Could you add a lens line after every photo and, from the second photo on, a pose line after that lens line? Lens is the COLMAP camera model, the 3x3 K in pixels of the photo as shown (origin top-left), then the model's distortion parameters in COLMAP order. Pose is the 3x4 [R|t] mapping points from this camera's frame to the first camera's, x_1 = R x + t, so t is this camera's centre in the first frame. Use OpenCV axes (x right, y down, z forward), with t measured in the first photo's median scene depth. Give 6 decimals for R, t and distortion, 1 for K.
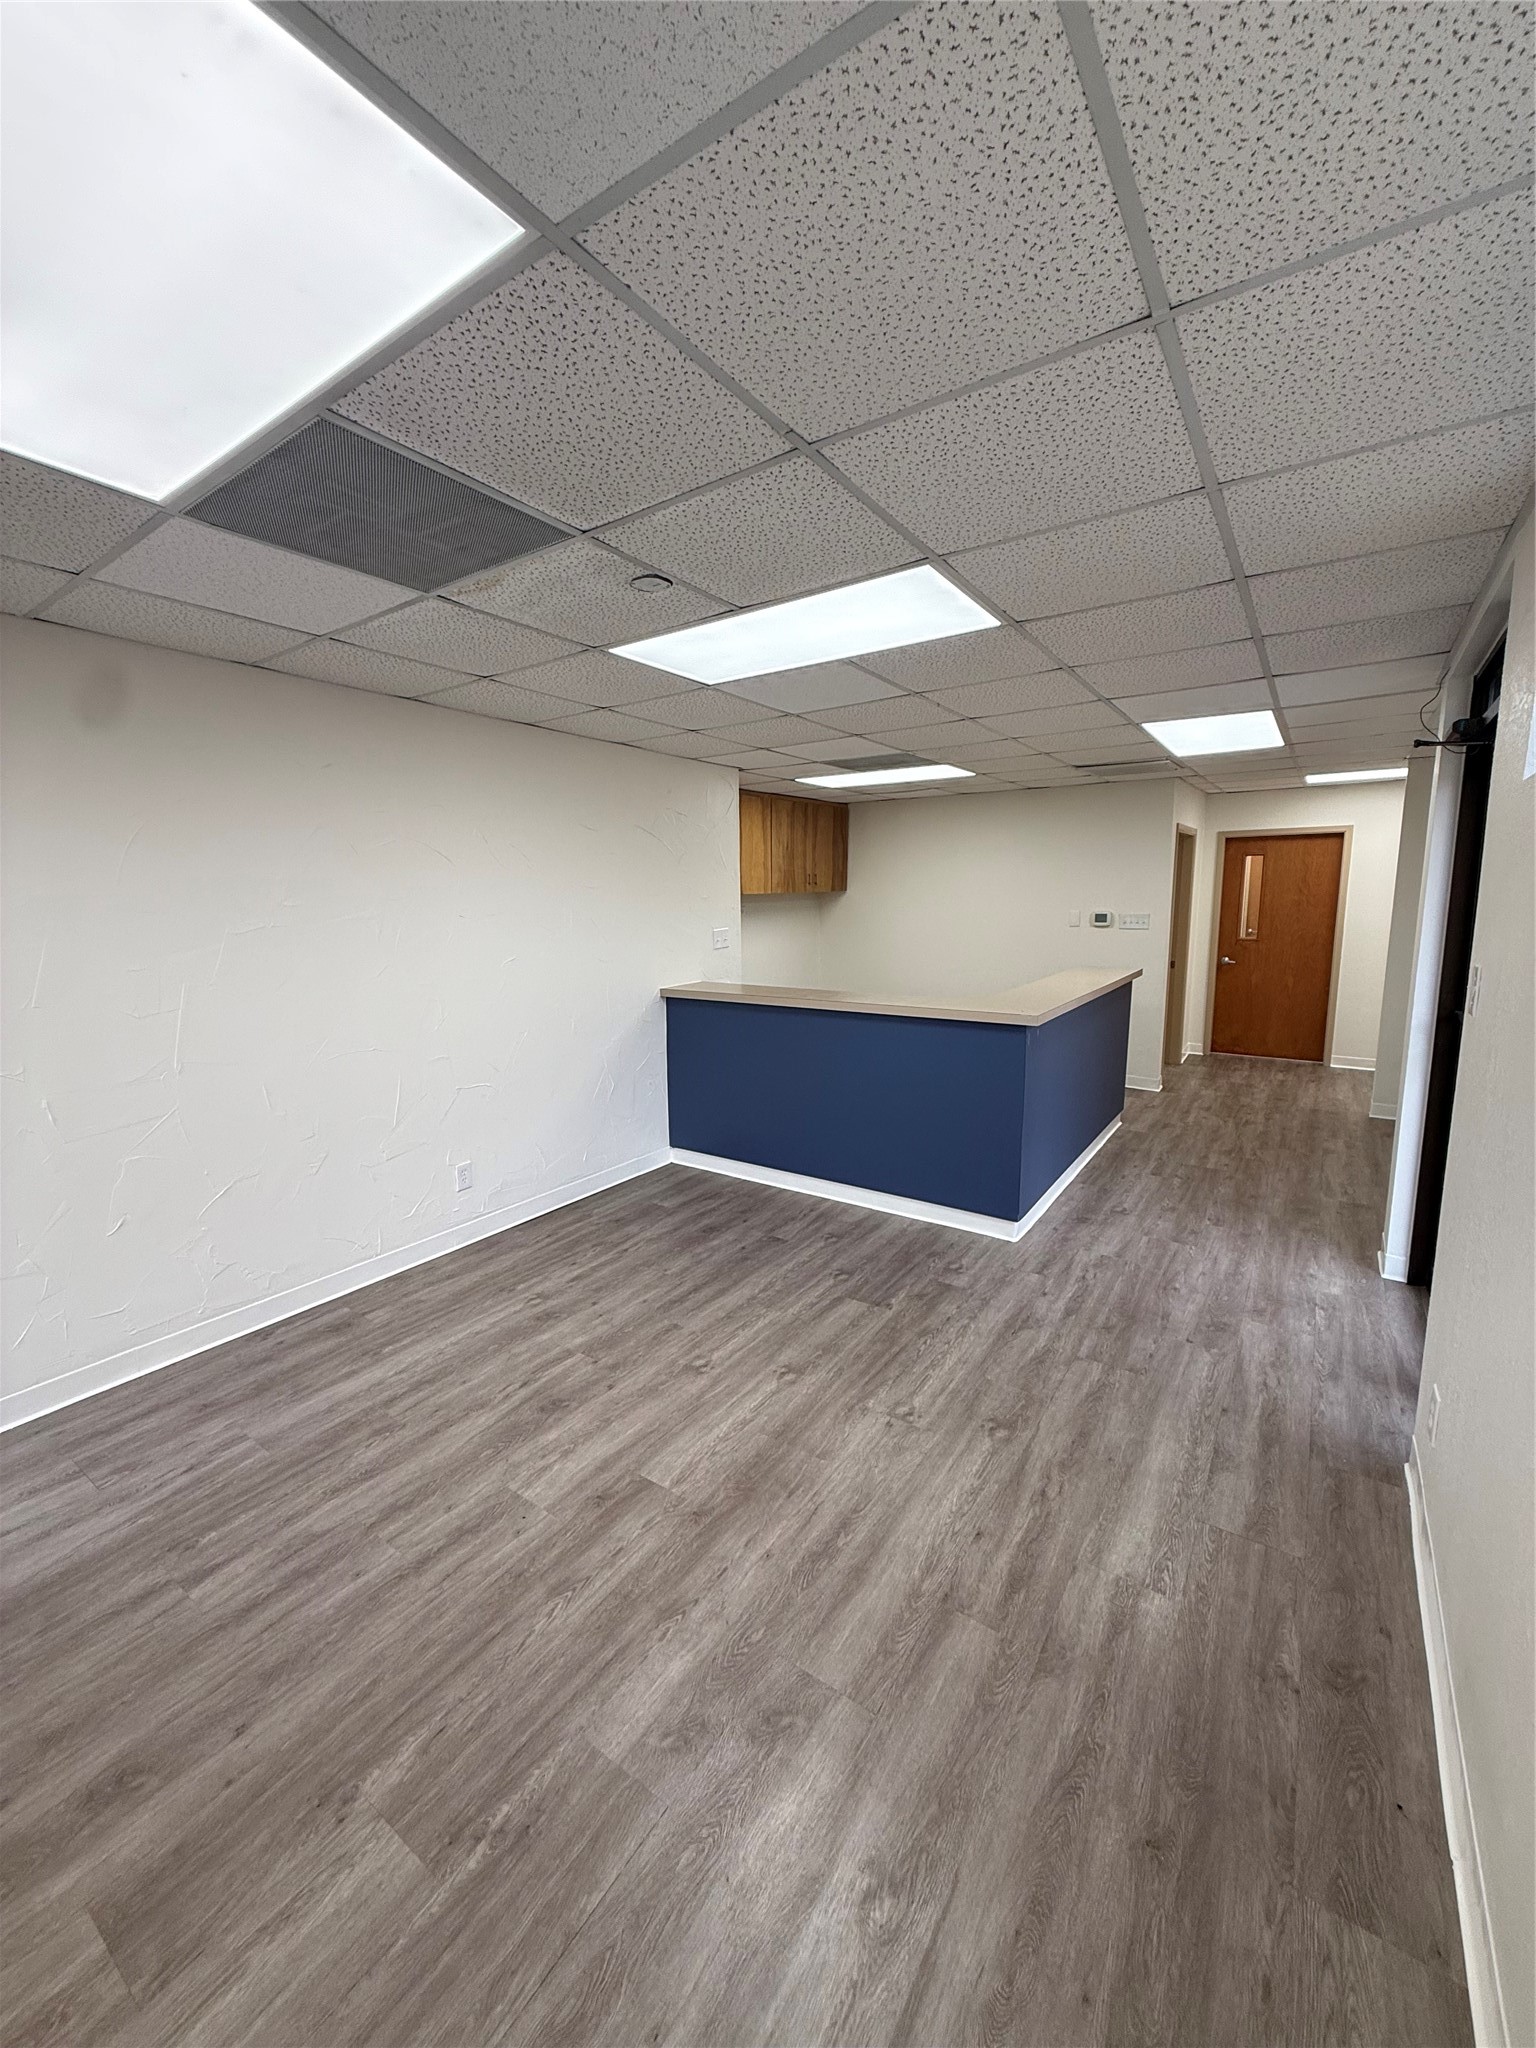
lens RADIAL K [[809.3, 0, 769.5], [0, 809.3, 1018.0], [0, 0, 1]] dist [-0.000206, 0.000345]
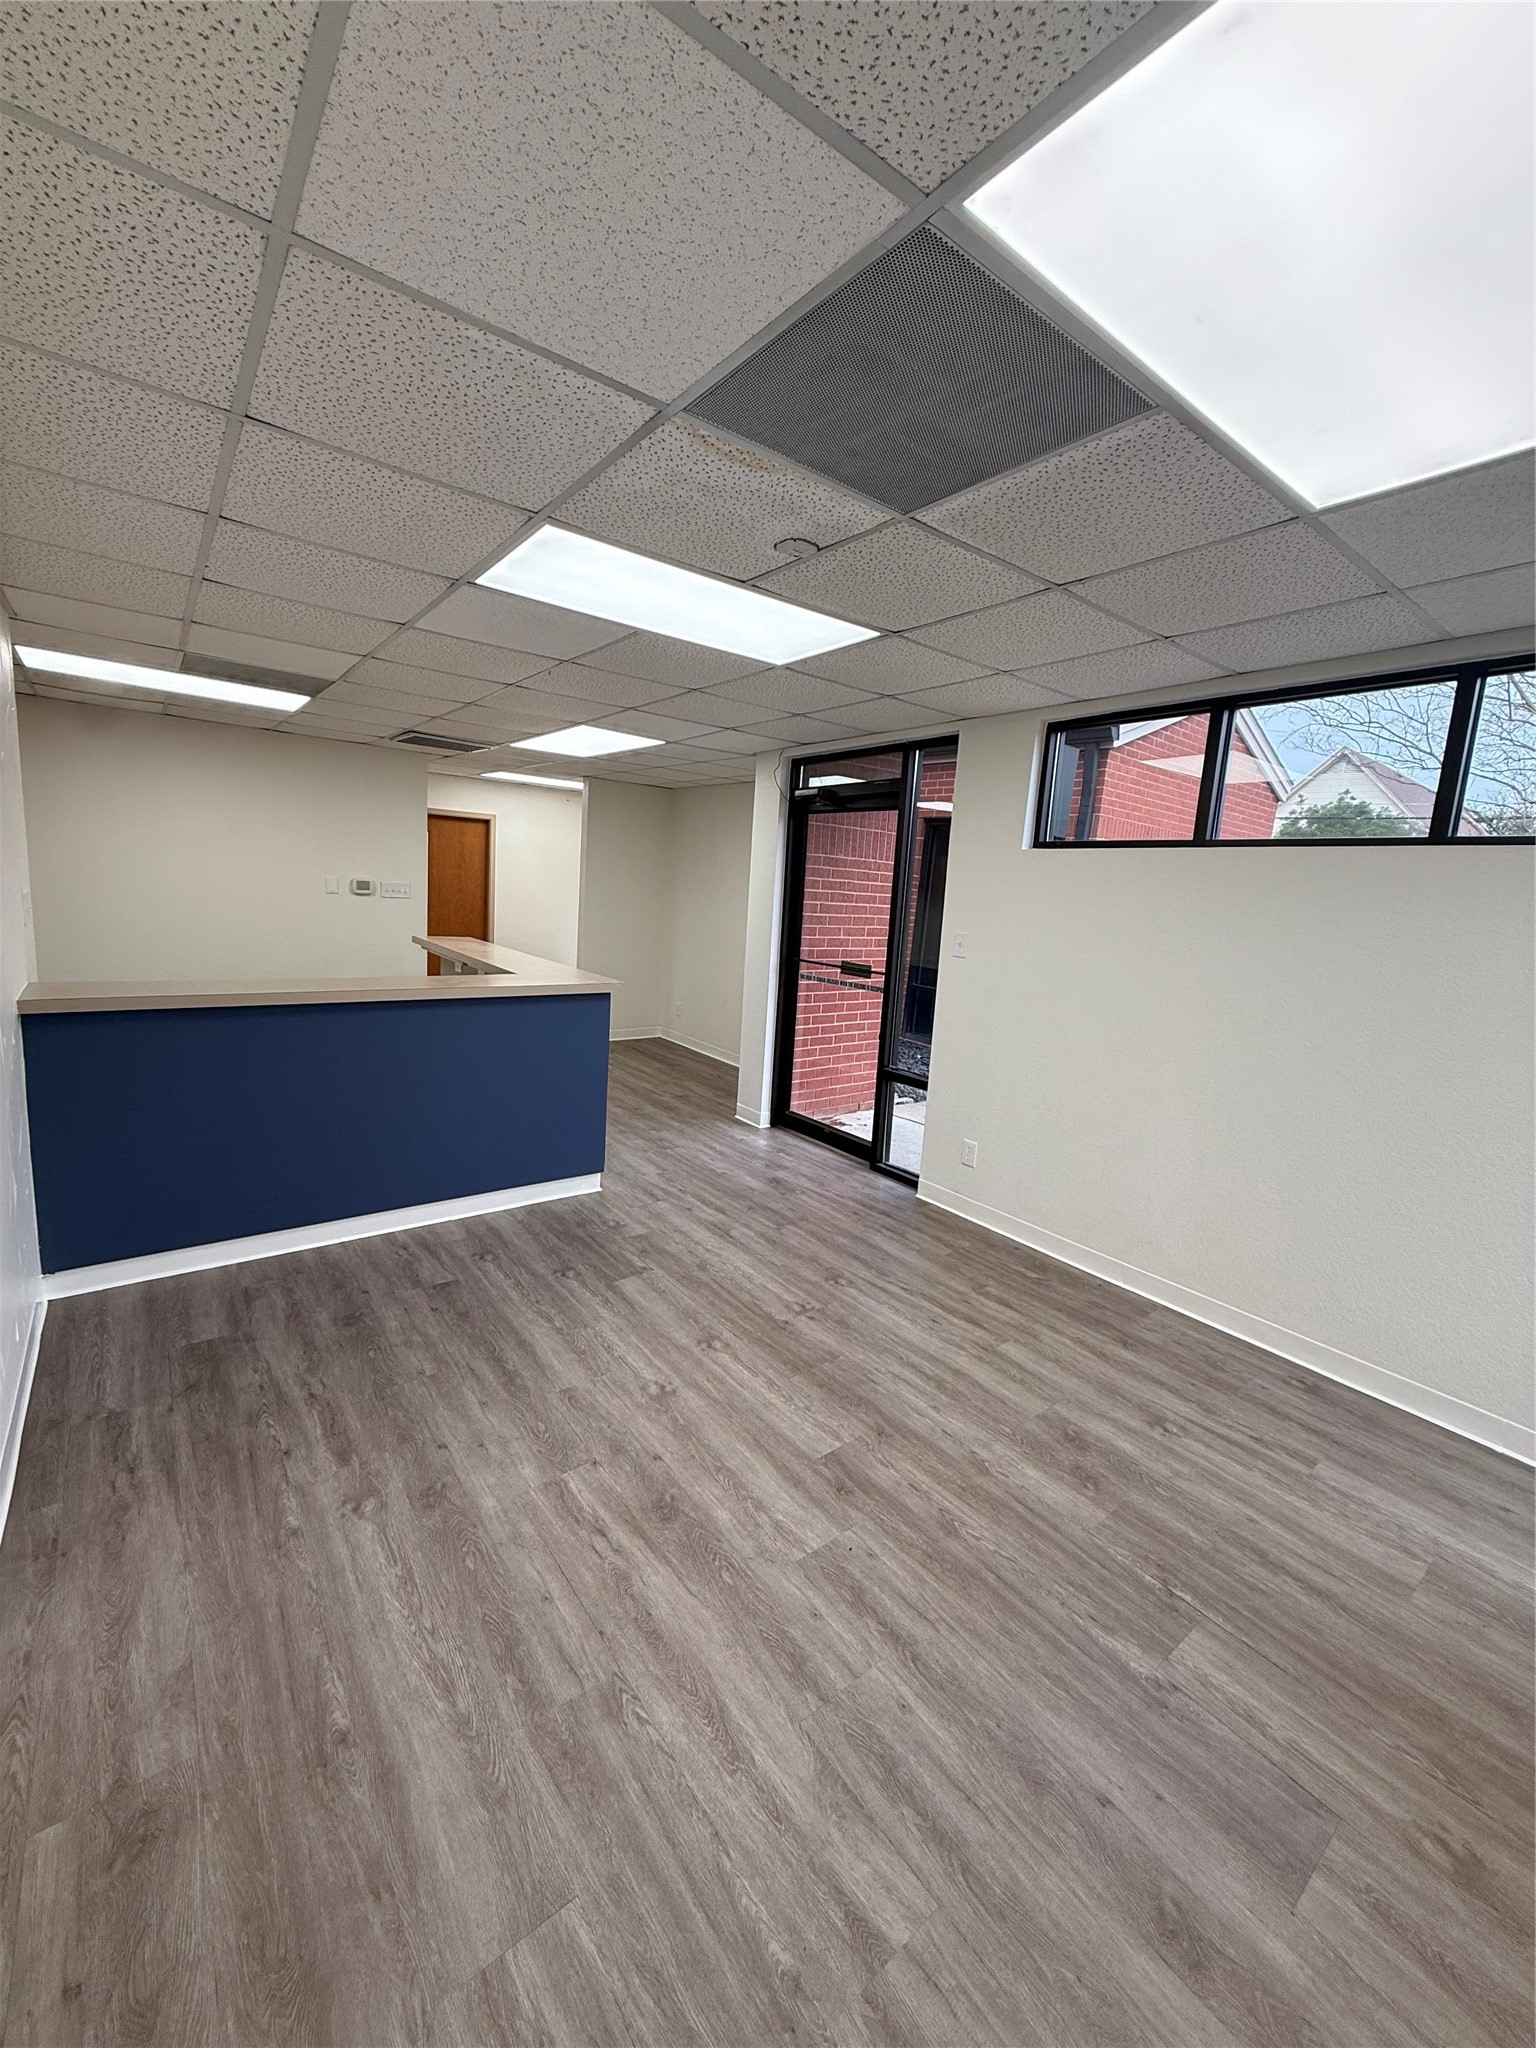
lens RADIAL K [[809.3, 0, 769.5], [0, 809.3, 1018.0], [0, 0, 1]] dist [-0.000206, 0.000345]
pose [[0.303801, -0.125046, 0.944494, -0.816282], [0.078529, 0.991263, 0.105979, -0.068960], [-0.949494, 0.041974, 0.310966, 0.554858]]
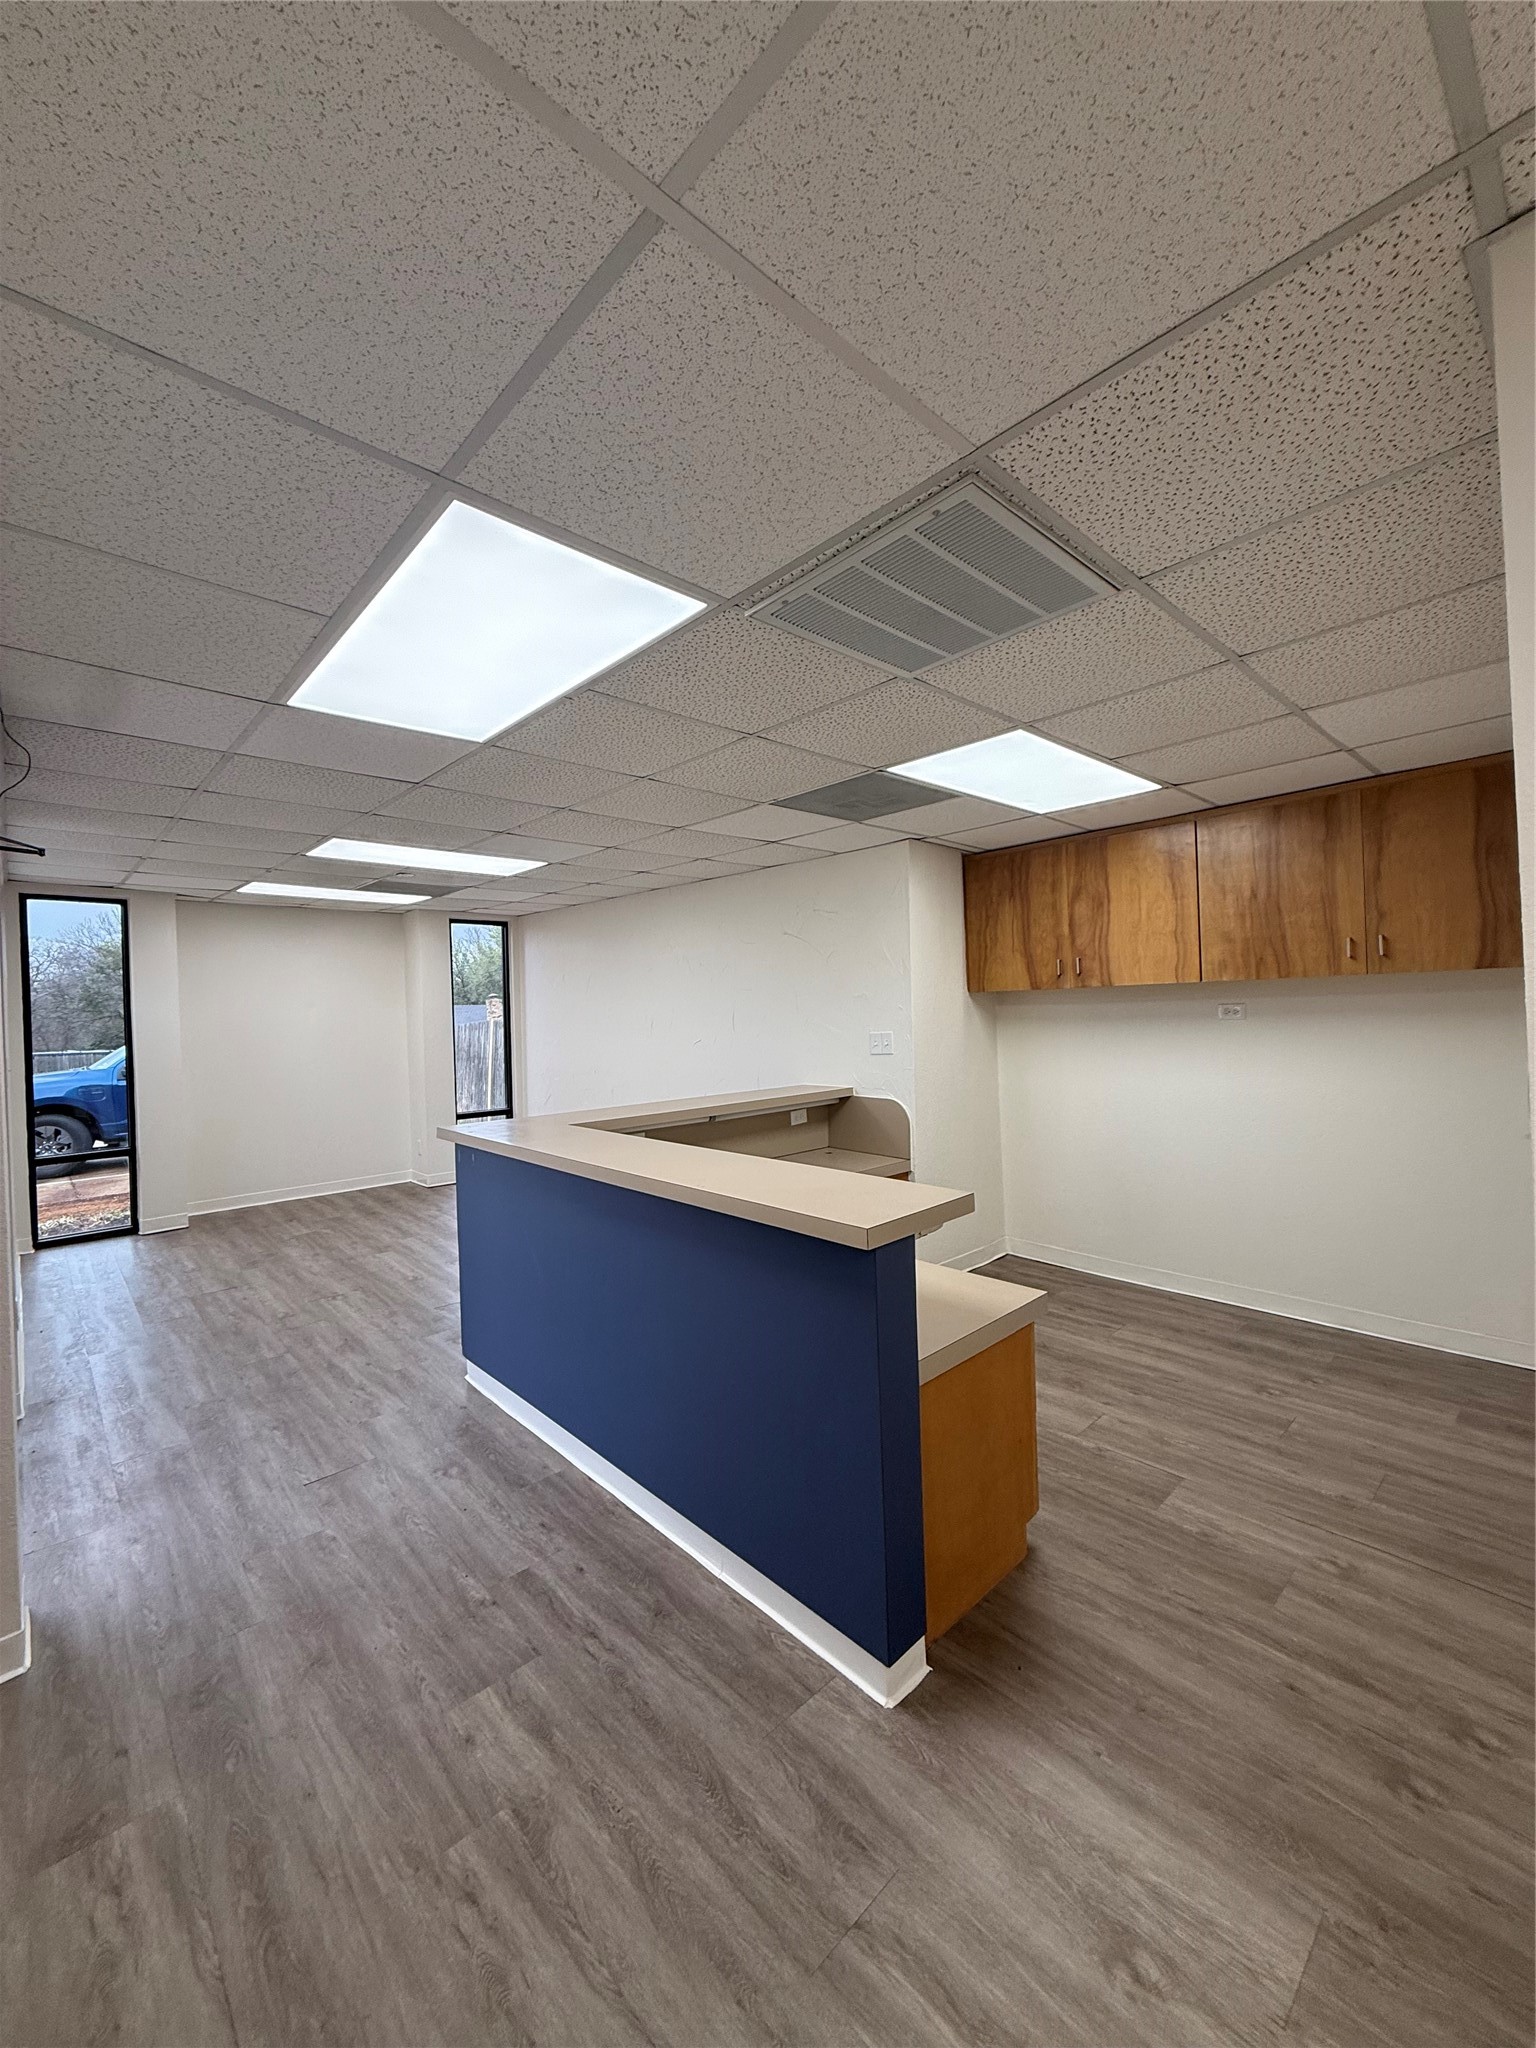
lens RADIAL K [[809.3, 0, 769.5], [0, 809.3, 1018.0], [0, 0, 1]] dist [-0.000206, 0.000345]
pose [[-0.216206, 0.033128, -0.975786, 1.429036], [-0.121278, 0.990773, 0.060508, -0.289001], [0.968786, 0.131424, -0.210193, 1.894775]]
